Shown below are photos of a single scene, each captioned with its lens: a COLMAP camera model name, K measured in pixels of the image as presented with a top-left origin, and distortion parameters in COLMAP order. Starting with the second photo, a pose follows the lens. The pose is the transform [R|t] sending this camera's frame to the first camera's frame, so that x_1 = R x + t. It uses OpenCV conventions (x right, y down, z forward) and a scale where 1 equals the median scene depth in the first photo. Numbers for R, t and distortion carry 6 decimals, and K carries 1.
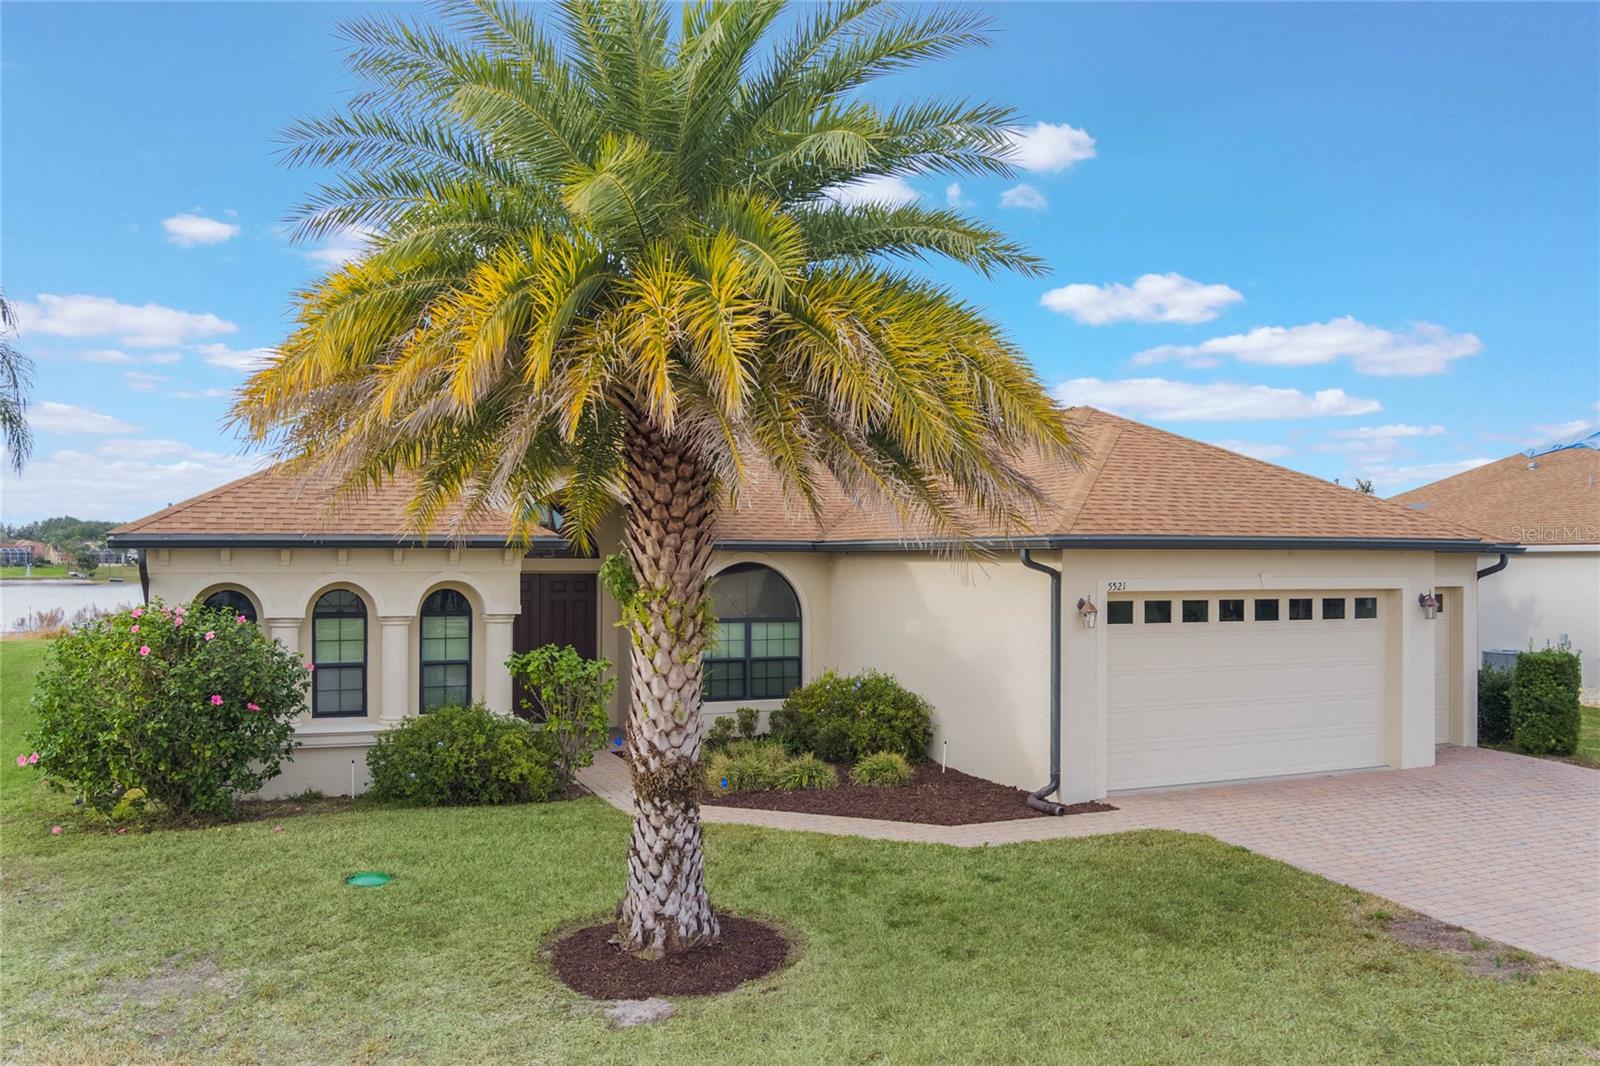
lens RADIAL K [[1309.3, 0, 790.6], [0, 1309.3, 589.3], [0, 0, 1]] dist [-0.064062, -0.001660]
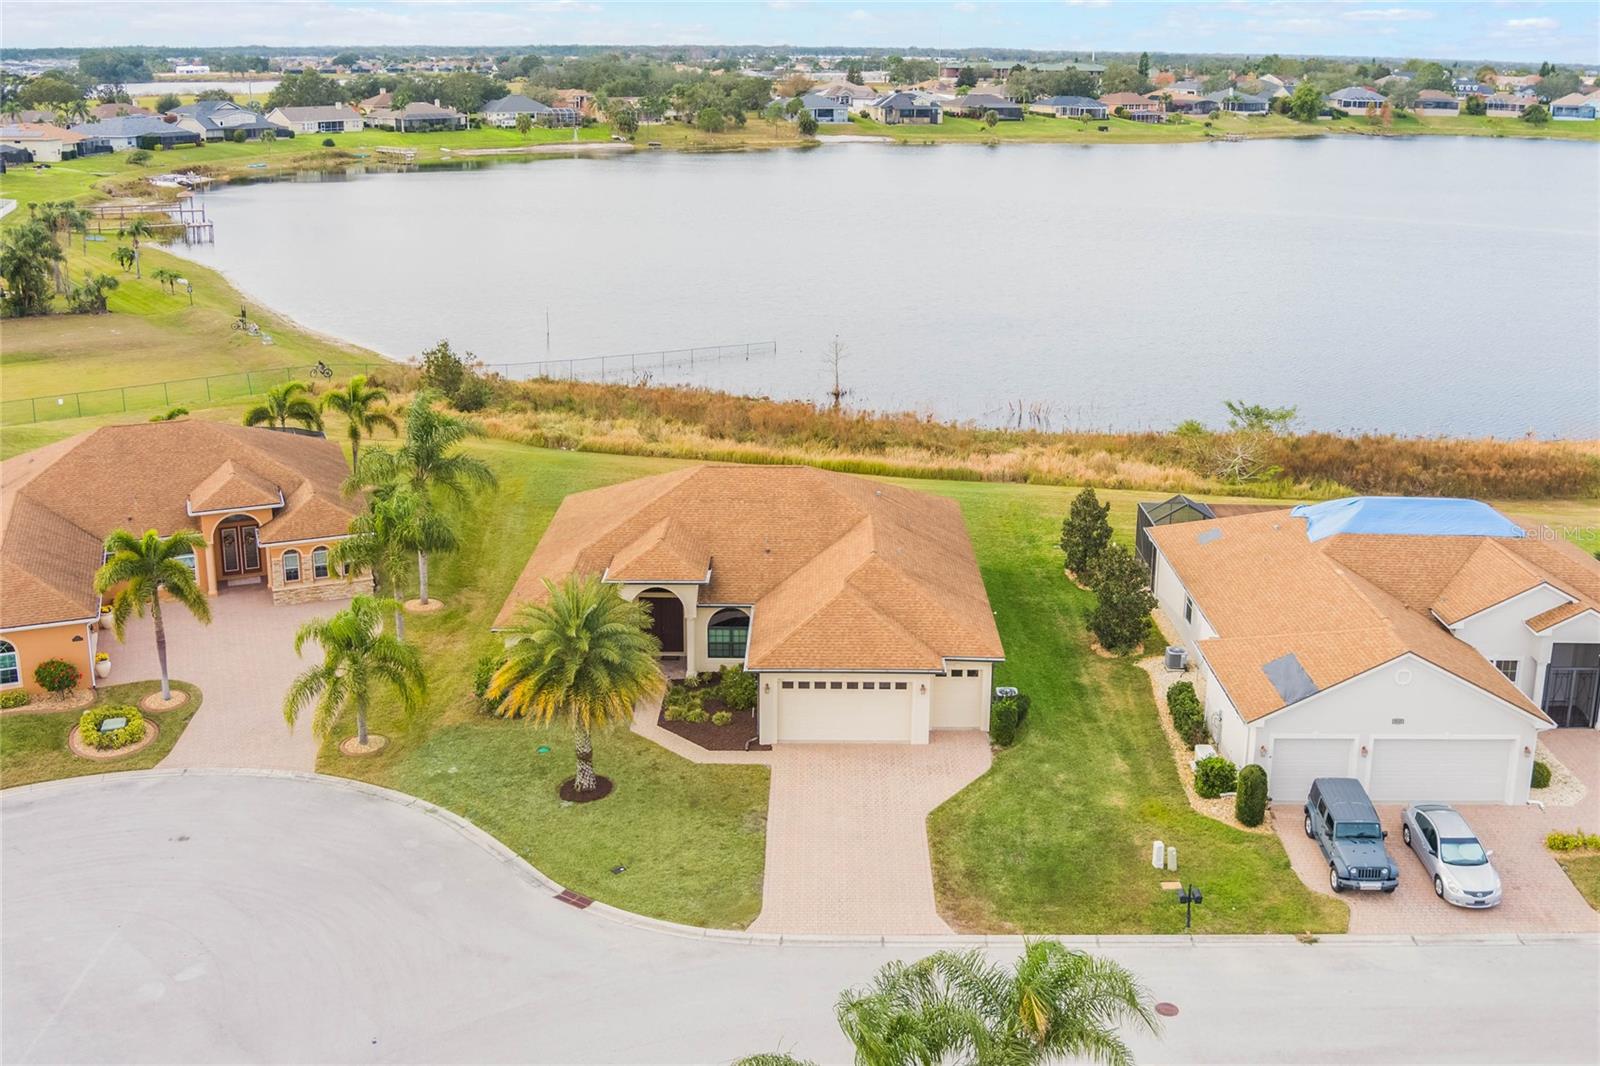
lens RADIAL K [[1585.7, 0, 800.0], [0, 1585.7, 533.0], [0, 0, 1]] dist [-0.031486, -0.020326]
pose [[0.914357, 0.127831, -0.384201, 1.653026], [-0.009422, 0.955318, 0.295431, -1.408573], [0.404799, -0.266510, 0.874706, -2.096358]]
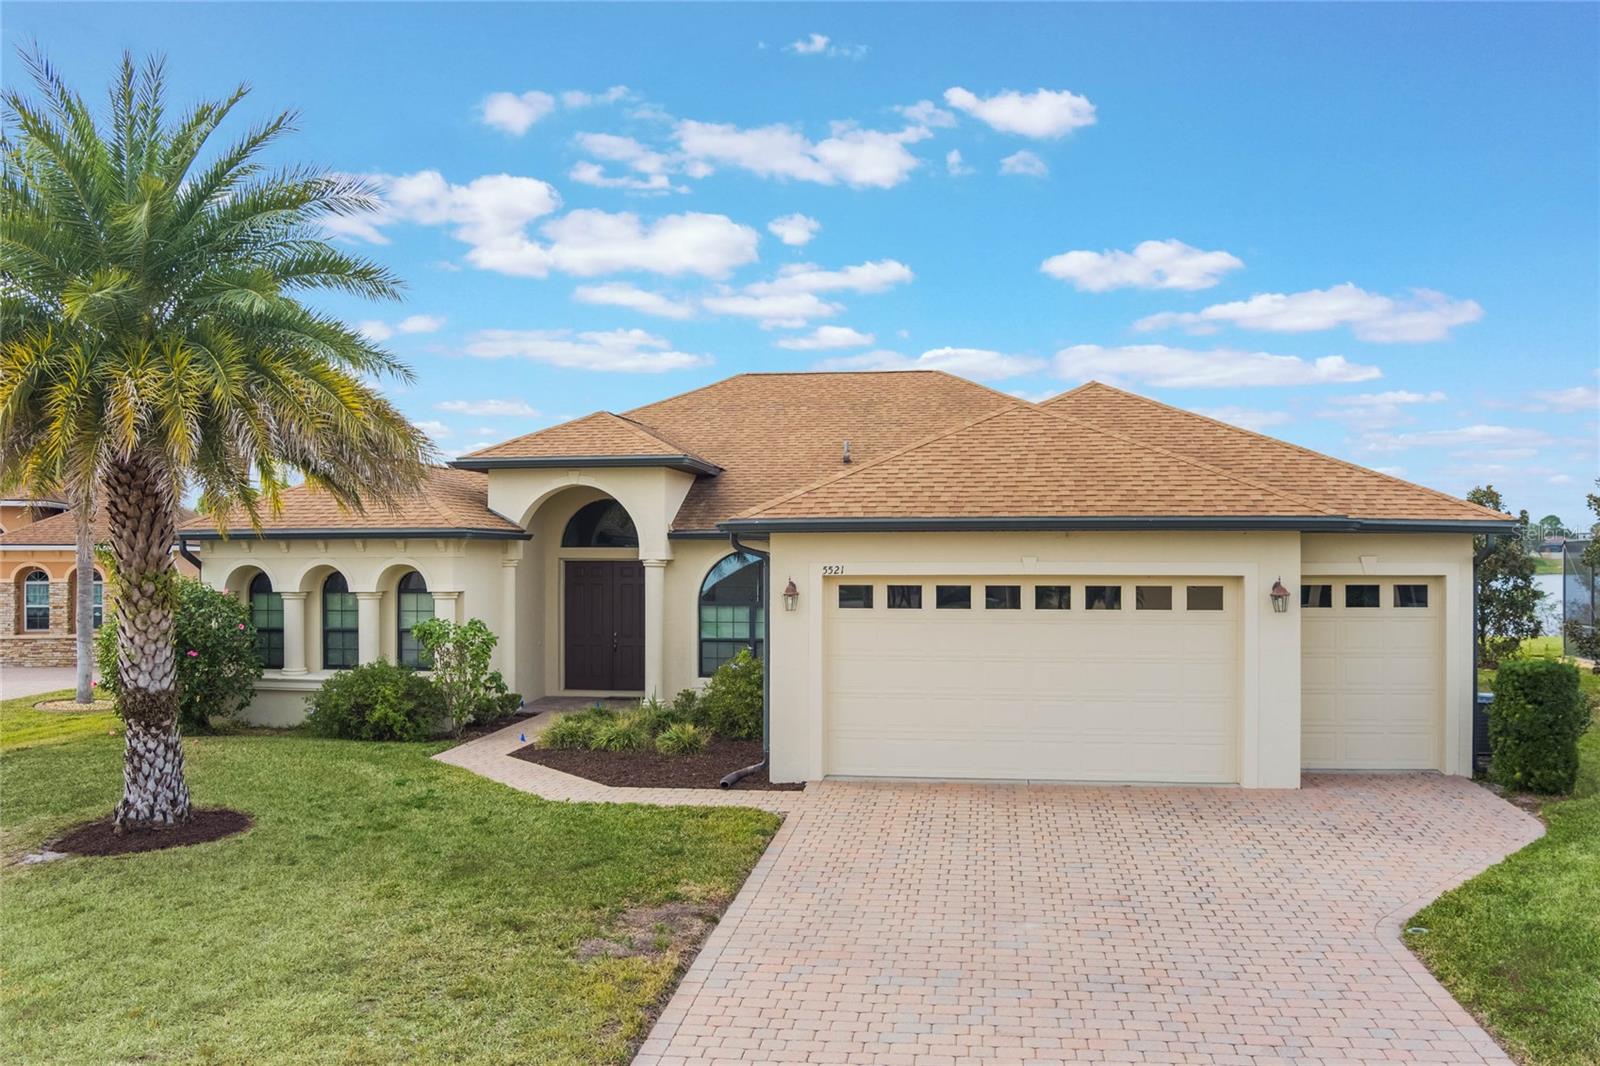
lens RADIAL K [[1309.3, 0, 790.6], [0, 1309.3, 589.3], [0, 0, 1]] dist [-0.064062, -0.001660]
pose [[0.850703, 0.009738, -0.525557, 0.746889], [-0.008158, 0.999953, 0.005322, 0.007318], [0.525584, -0.000240, 0.850742, 0.130561]]
